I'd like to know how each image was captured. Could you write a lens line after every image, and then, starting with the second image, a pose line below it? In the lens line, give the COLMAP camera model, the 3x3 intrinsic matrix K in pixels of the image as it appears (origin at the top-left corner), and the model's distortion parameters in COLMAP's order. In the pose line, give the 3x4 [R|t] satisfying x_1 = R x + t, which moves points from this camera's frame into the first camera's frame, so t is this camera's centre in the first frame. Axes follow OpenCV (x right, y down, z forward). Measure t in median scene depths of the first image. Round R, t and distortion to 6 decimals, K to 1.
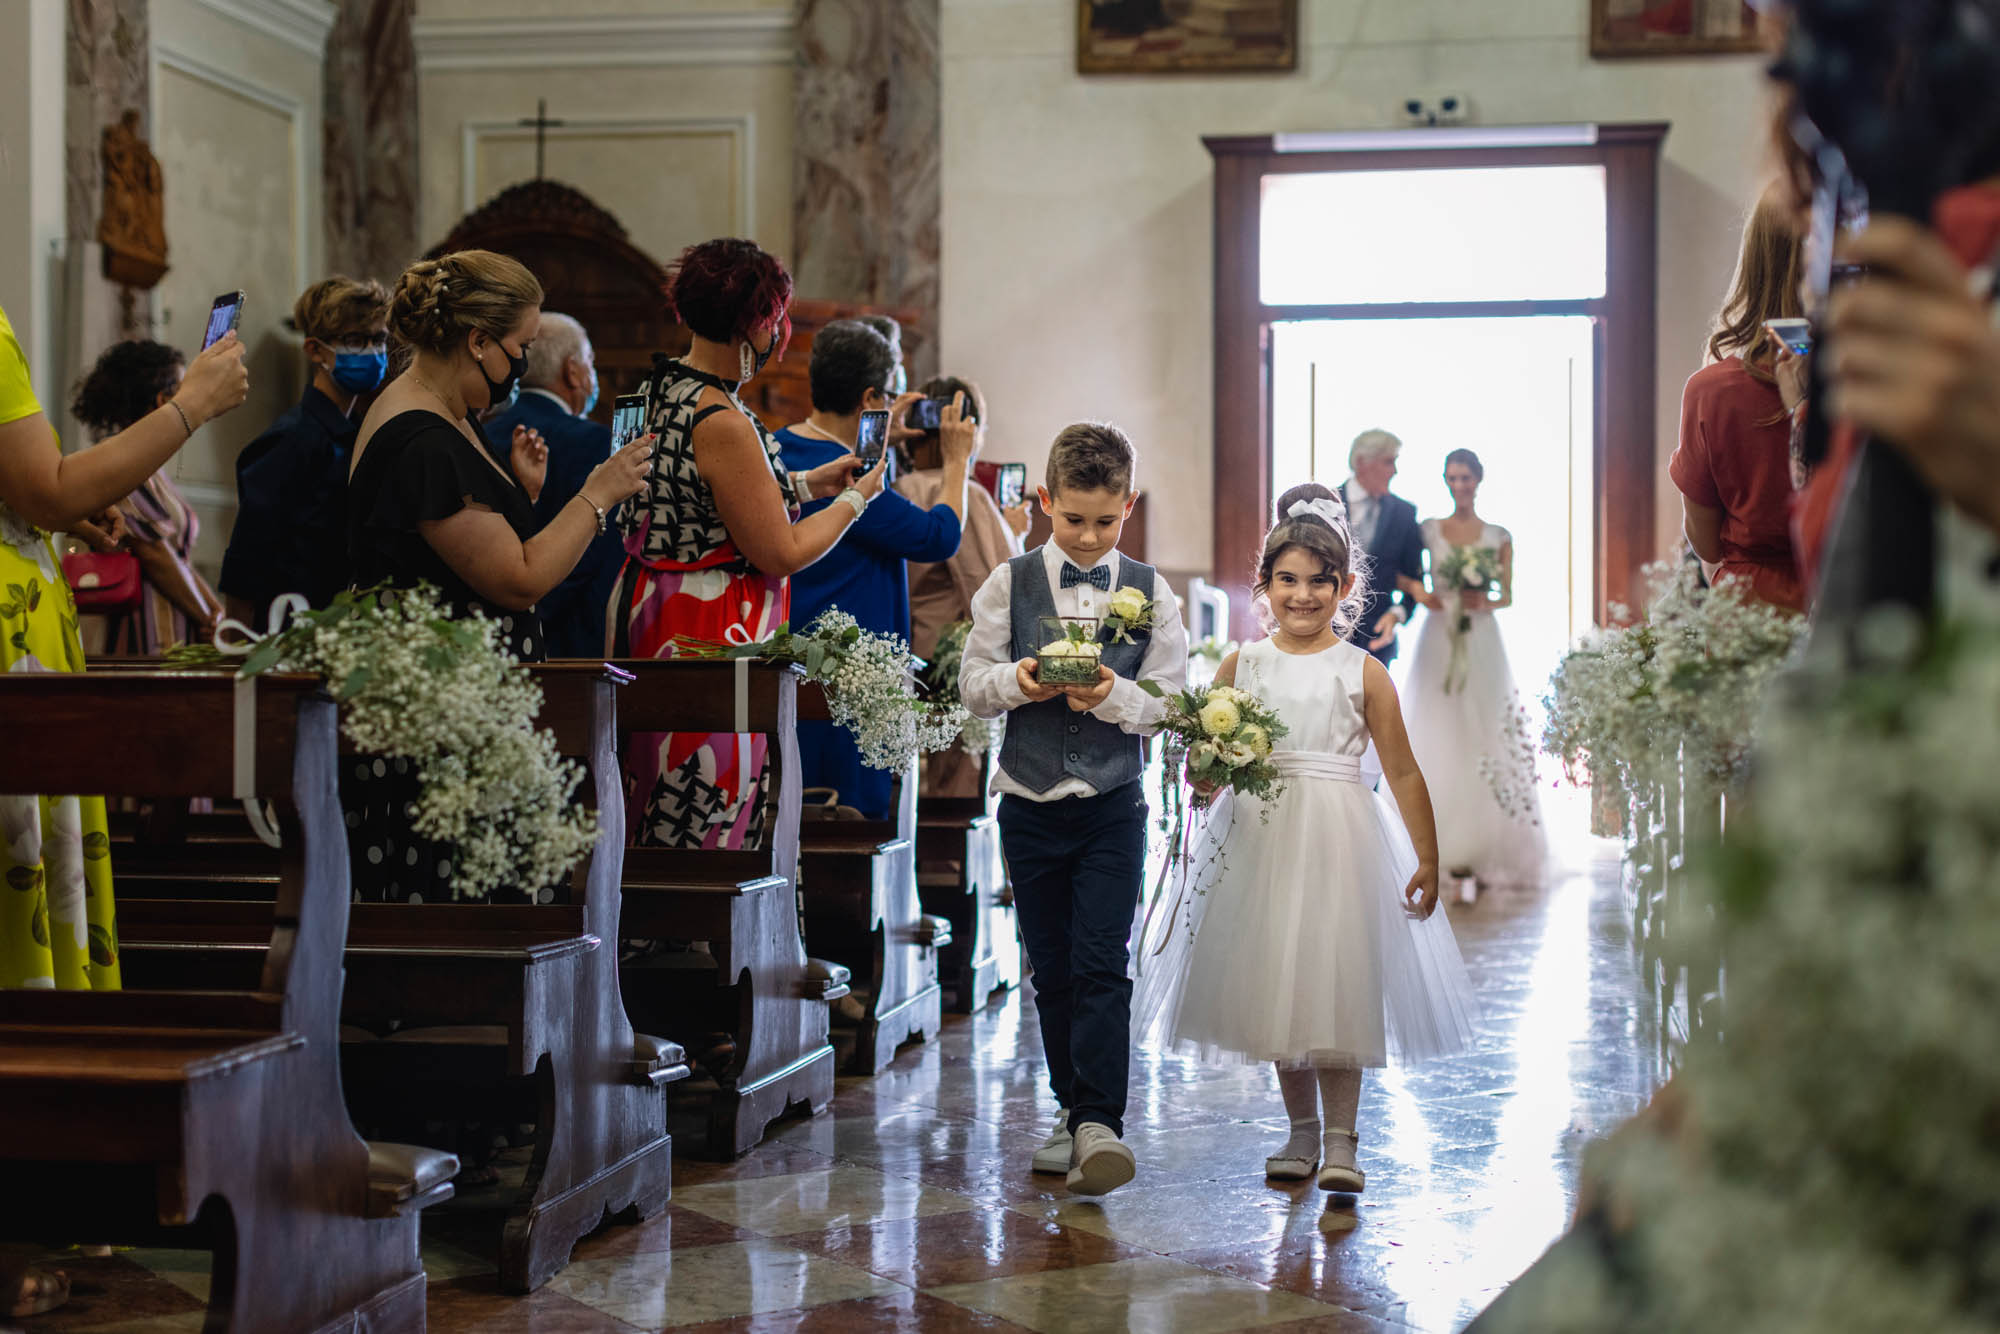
lens RADIAL K [[2921.0, 0, 1000.0], [0, 2921.0, 667.0], [0, 0, 1]] dist [0.015157, -0.005073]
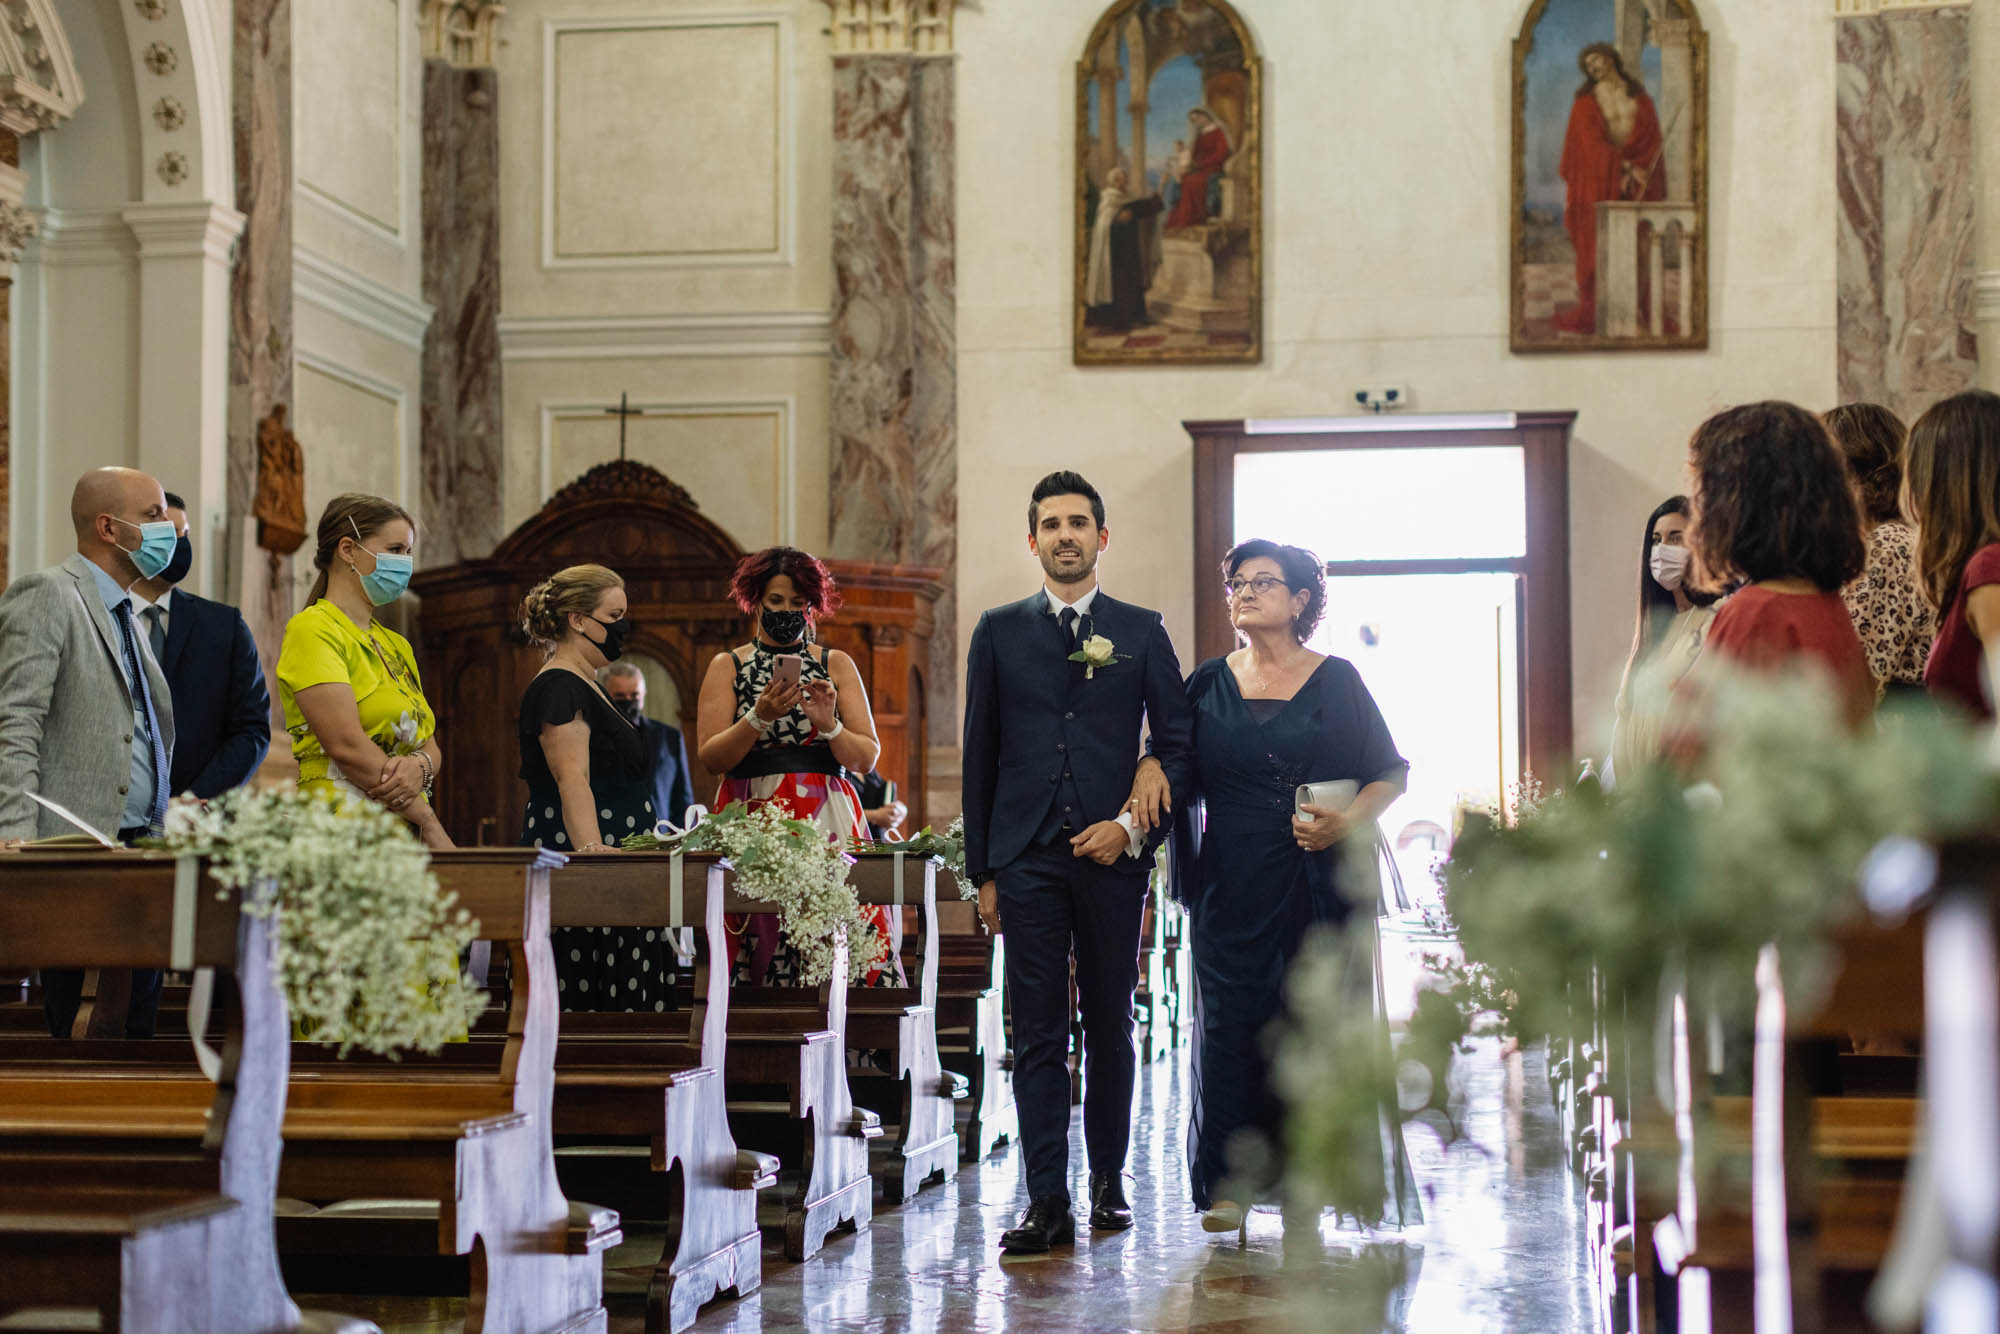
lens RADIAL K [[2921.0, 0, 1000.0], [0, 2921.0, 667.0], [0, 0, 1]] dist [0.015157, -0.005073]
pose [[0.999852, -0.003819, 0.016770, -0.024328], [0.005072, 0.997148, -0.075306, 0.005657], [-0.016435, 0.075380, 0.997019, -0.162506]]
